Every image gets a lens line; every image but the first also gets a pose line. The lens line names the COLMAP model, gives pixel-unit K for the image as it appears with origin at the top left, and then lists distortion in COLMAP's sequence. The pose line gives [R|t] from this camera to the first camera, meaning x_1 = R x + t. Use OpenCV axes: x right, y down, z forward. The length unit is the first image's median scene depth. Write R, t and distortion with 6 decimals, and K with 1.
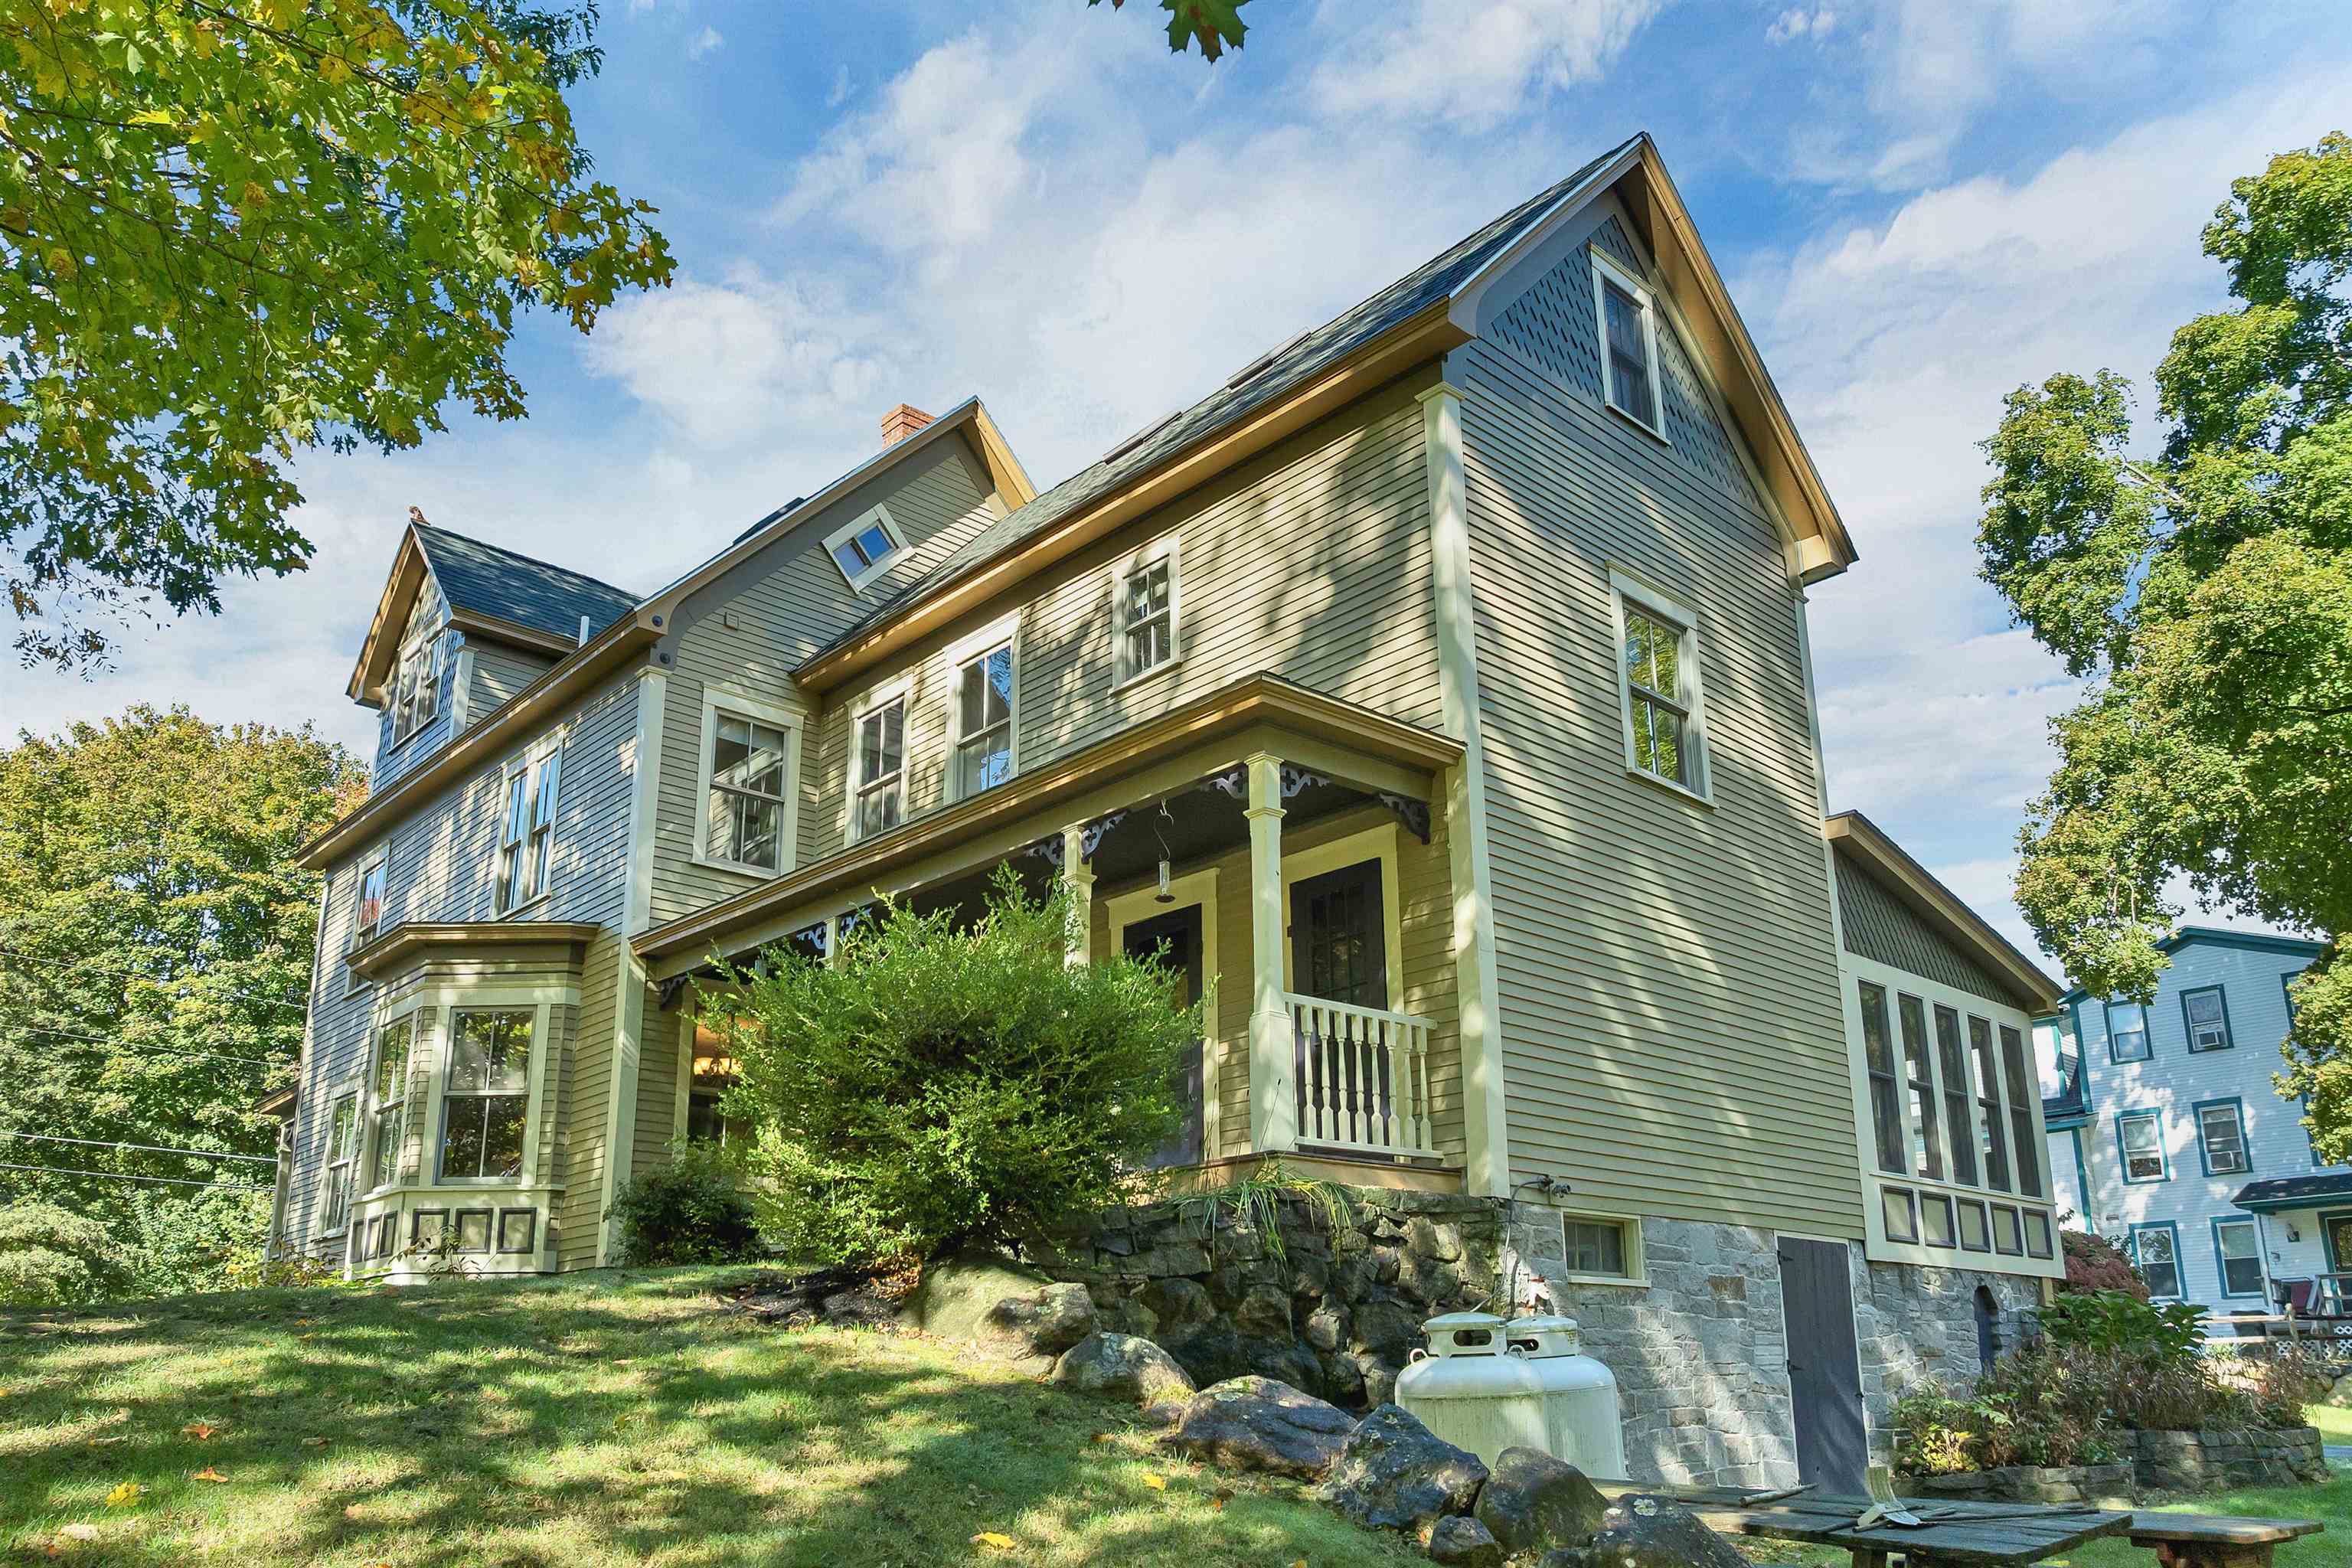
lens RADIAL K [[1718.9, 0, 1194.2], [0, 1718.9, 896.1], [0, 0, 1]] dist [-0.045726, 0.014614]
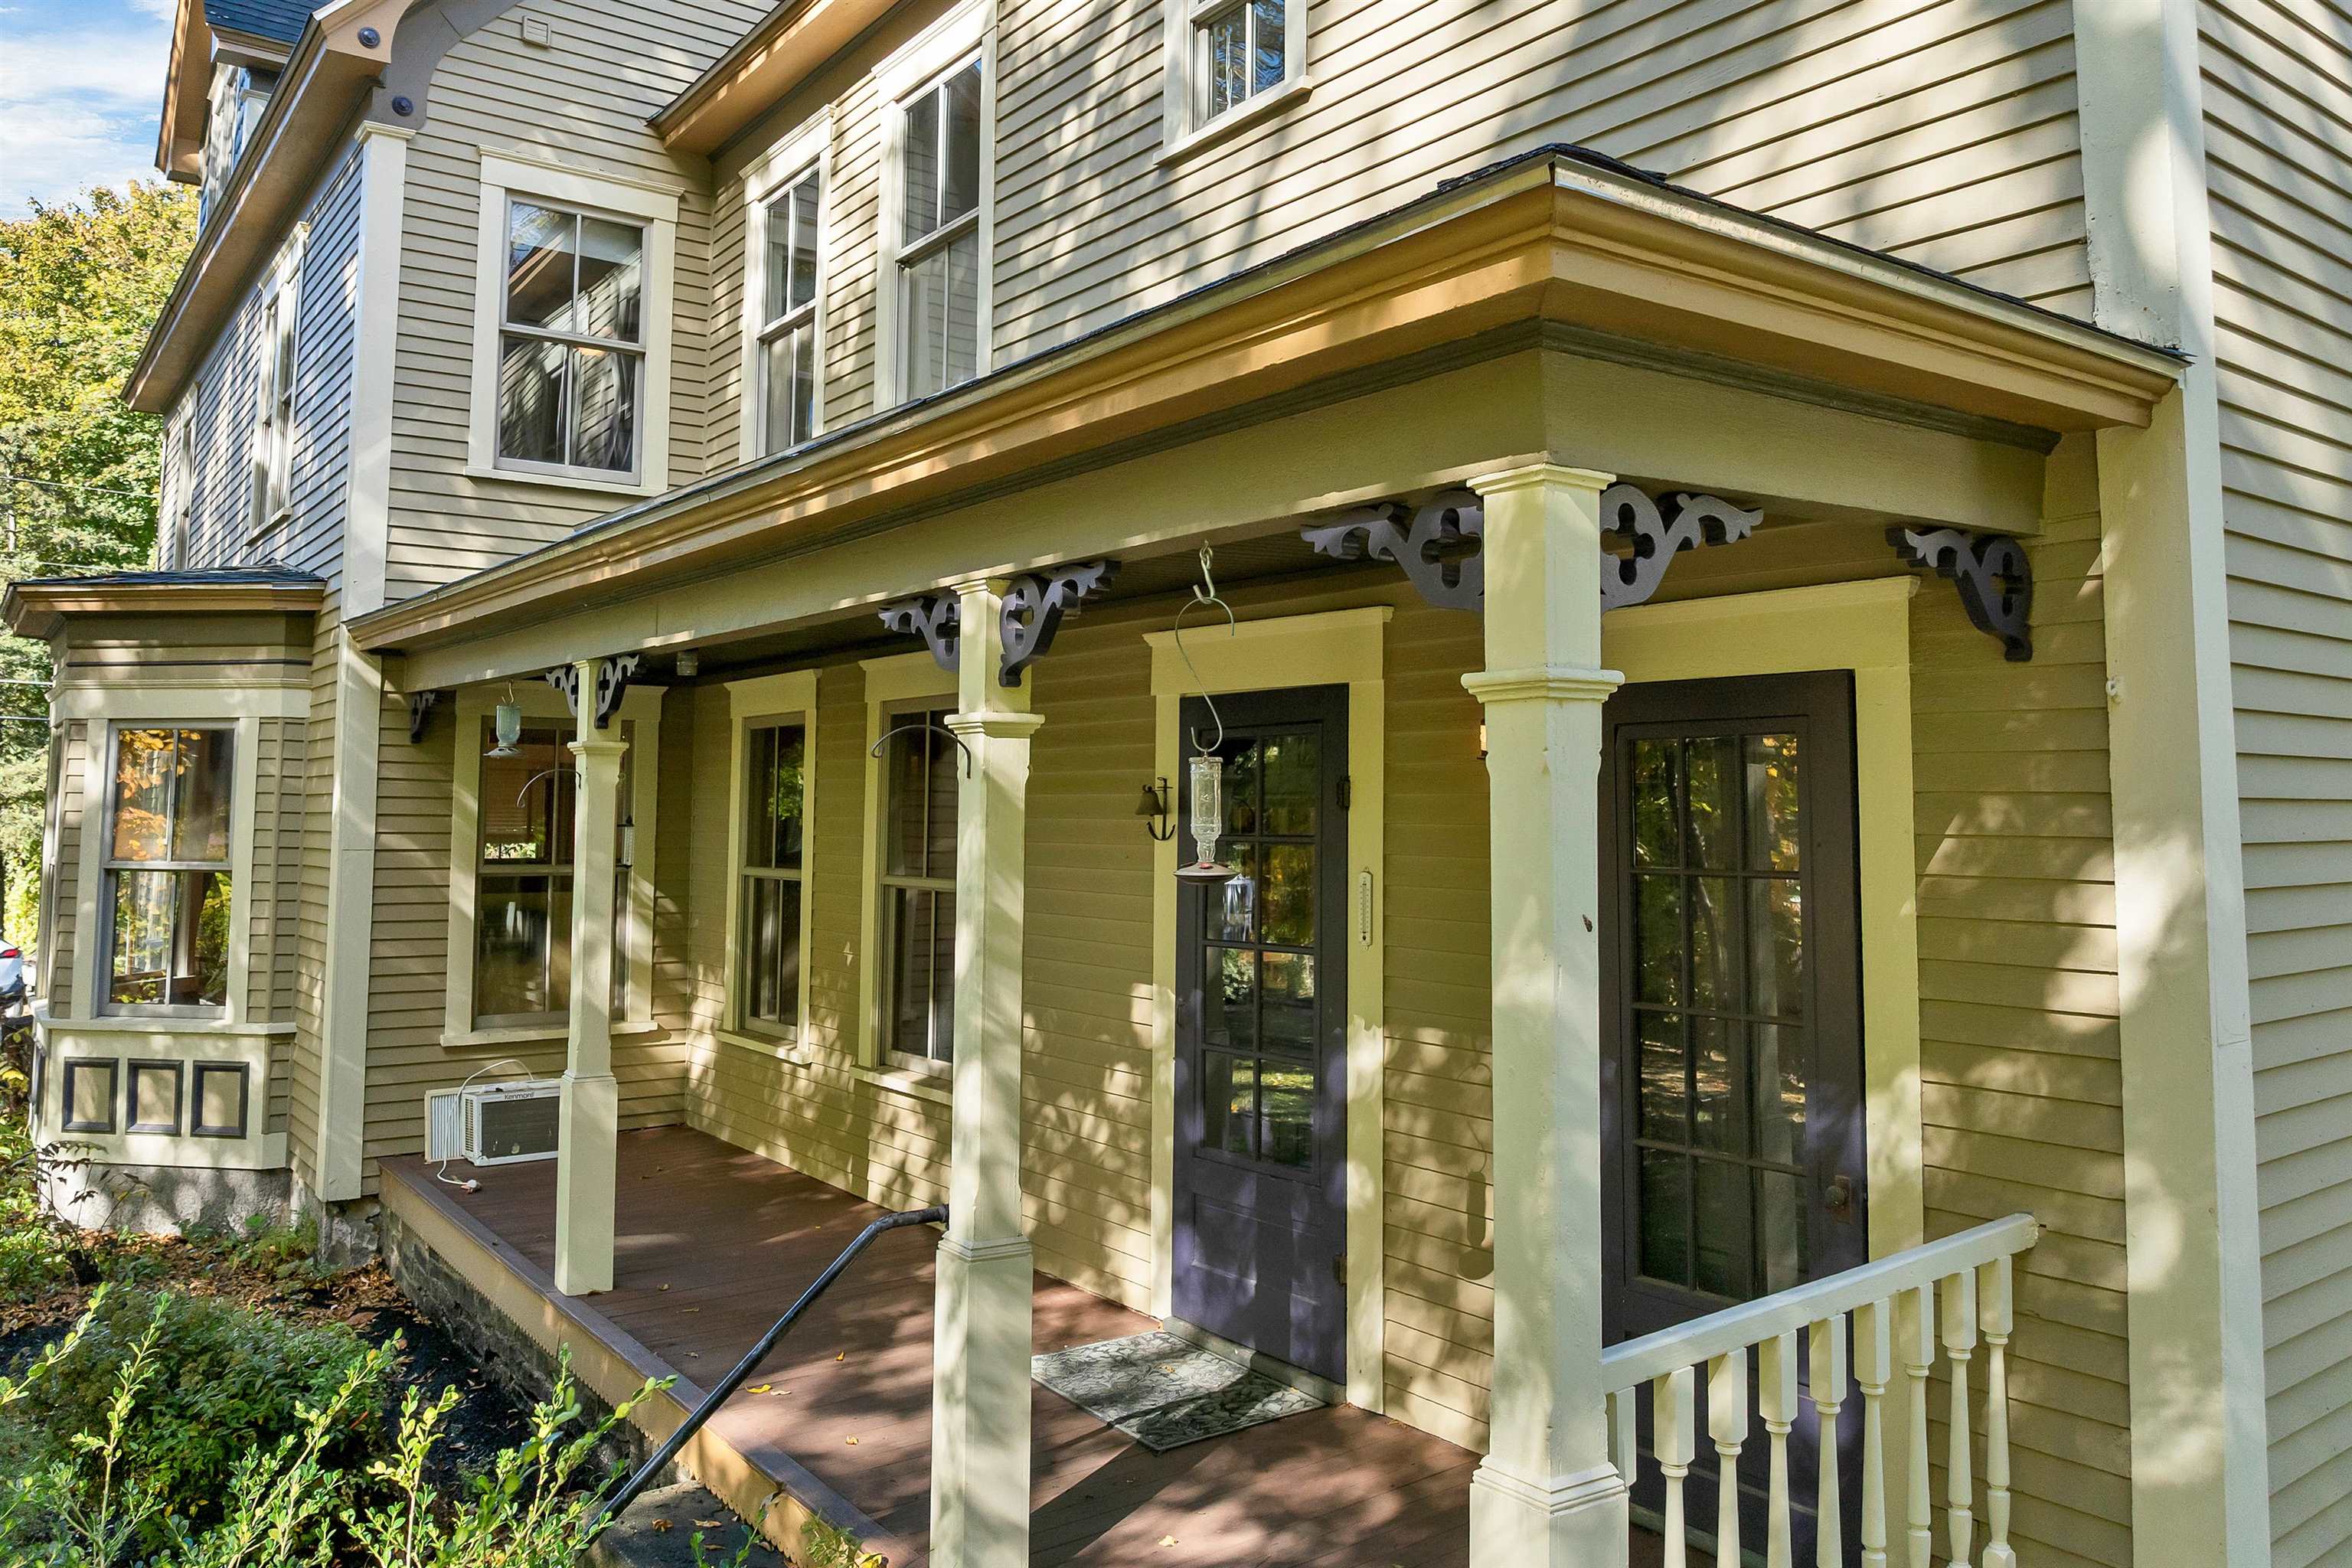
lens RADIAL K [[1718.9, 0, 1213.7], [0, 1718.9, 658.9], [0, 0, 1]] dist [-0.045726, 0.014614]
pose [[0.995911, 0.004127, -0.090250, 0.008401], [0.013009, 0.981994, 0.188463, -0.063422], [0.089403, -0.188867, 0.977925, 0.452486]]
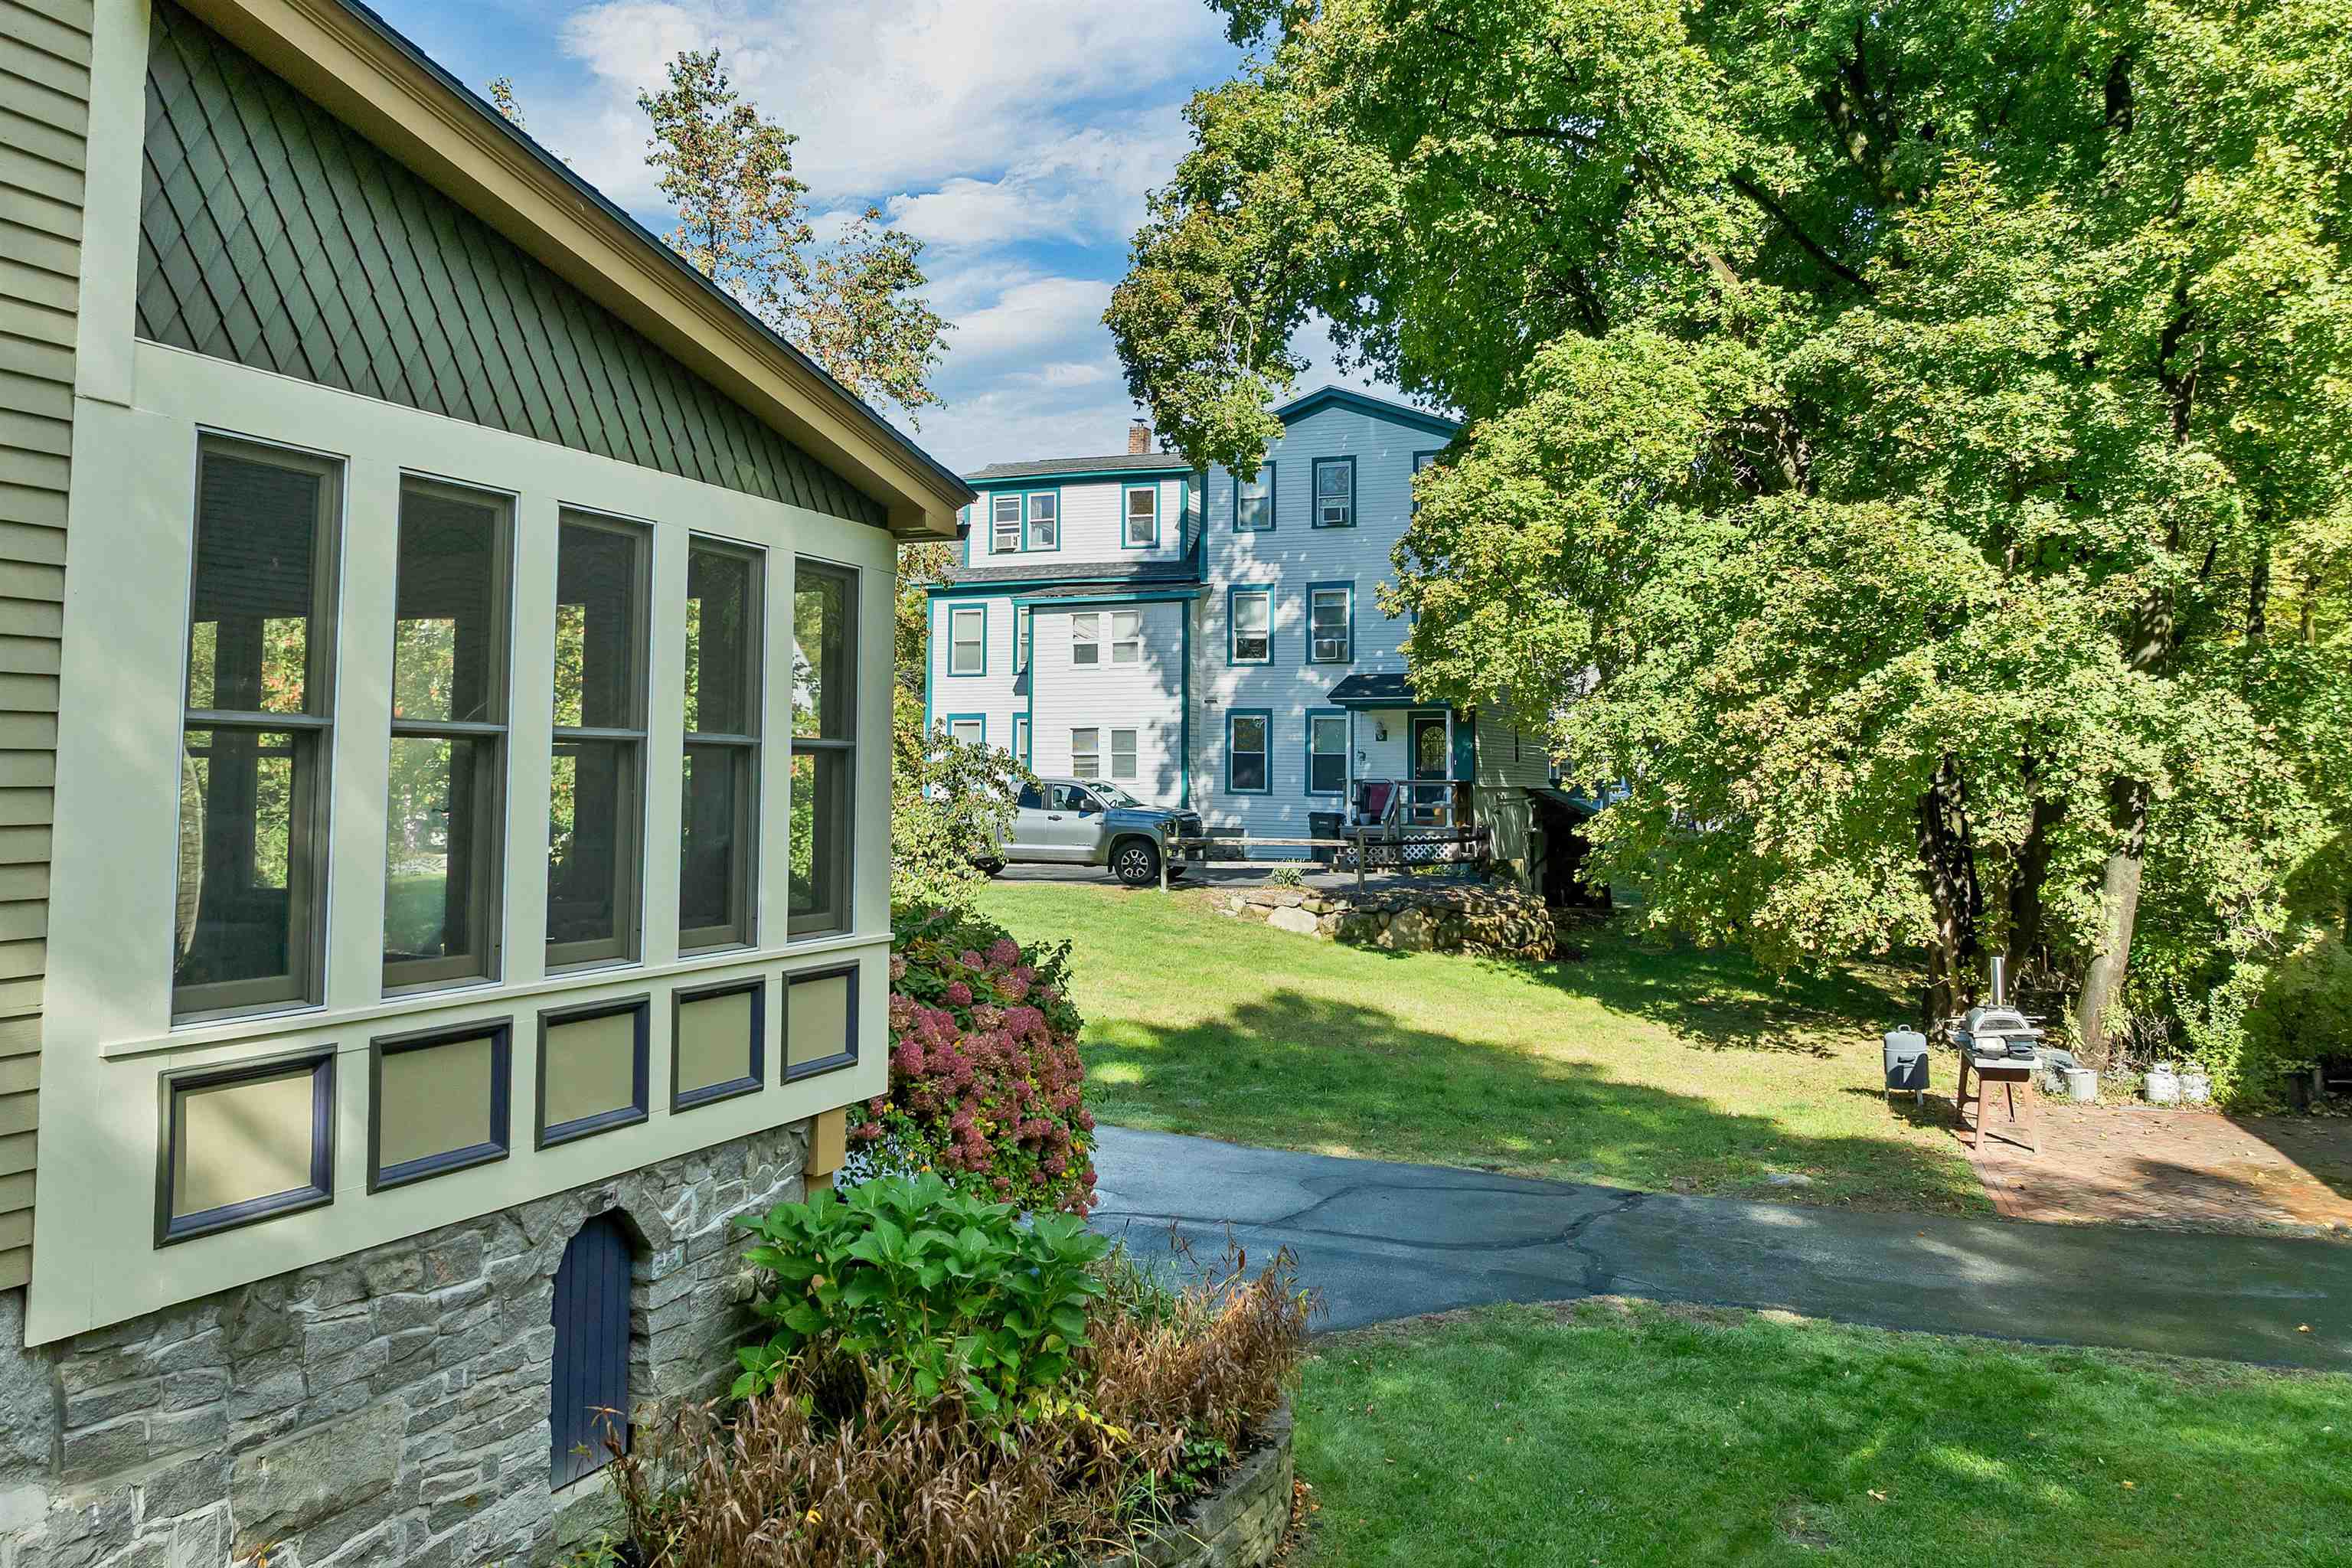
lens RADIAL K [[1718.9, 0, 1156.2], [0, 1718.9, 665.1], [0, 0, 1]] dist [-0.045726, 0.014614]
pose [[0.909077, 0.038864, 0.414811, 0.368139], [-0.127413, 0.973872, 0.187987, 0.007218], [-0.396667, -0.223747, 0.890277, 0.549788]]
